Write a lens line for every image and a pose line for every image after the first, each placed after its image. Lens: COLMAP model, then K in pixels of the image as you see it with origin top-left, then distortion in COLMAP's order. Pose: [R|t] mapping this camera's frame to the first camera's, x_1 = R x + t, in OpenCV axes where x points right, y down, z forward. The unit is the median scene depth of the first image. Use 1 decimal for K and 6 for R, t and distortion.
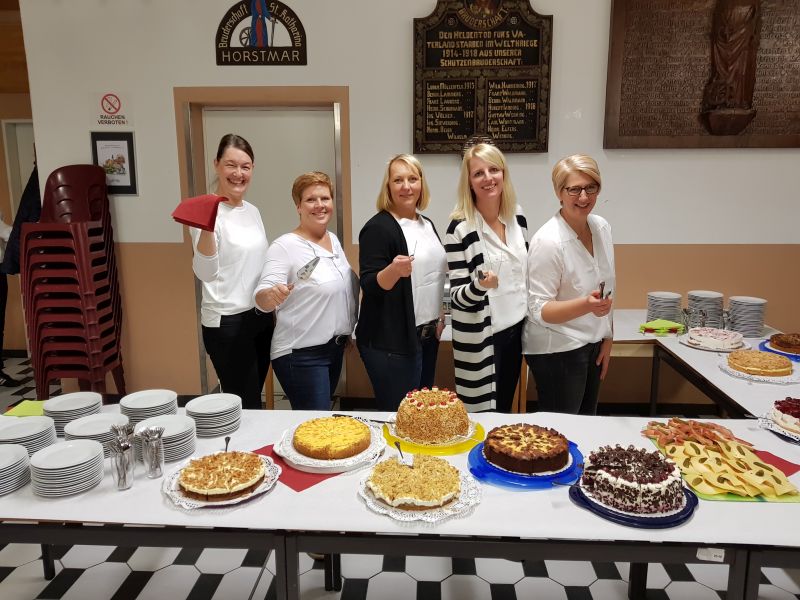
lens RADIAL K [[623.9, 0, 400.0], [0, 623.9, 300.0], [0, 0, 1]] dist [0.089050, -0.140903]
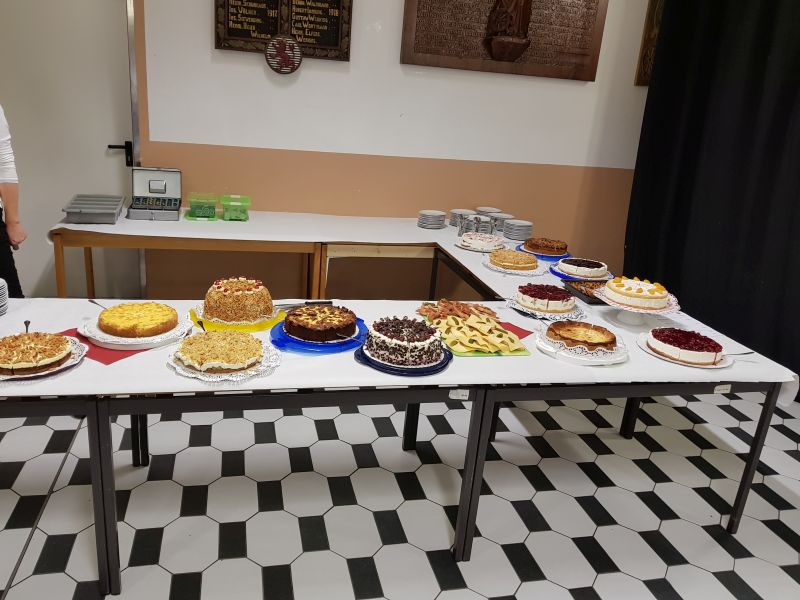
lens RADIAL K [[613.8, 0, 377.4], [0, 613.8, 300.8], [0, 0, 1]] dist [0.092307, -0.154497]
pose [[0.961952, -0.008432, 0.273088, -0.008079], [-0.029735, 0.990356, 0.135319, 0.039186], [-0.271596, -0.138290, 0.952424, -0.100910]]
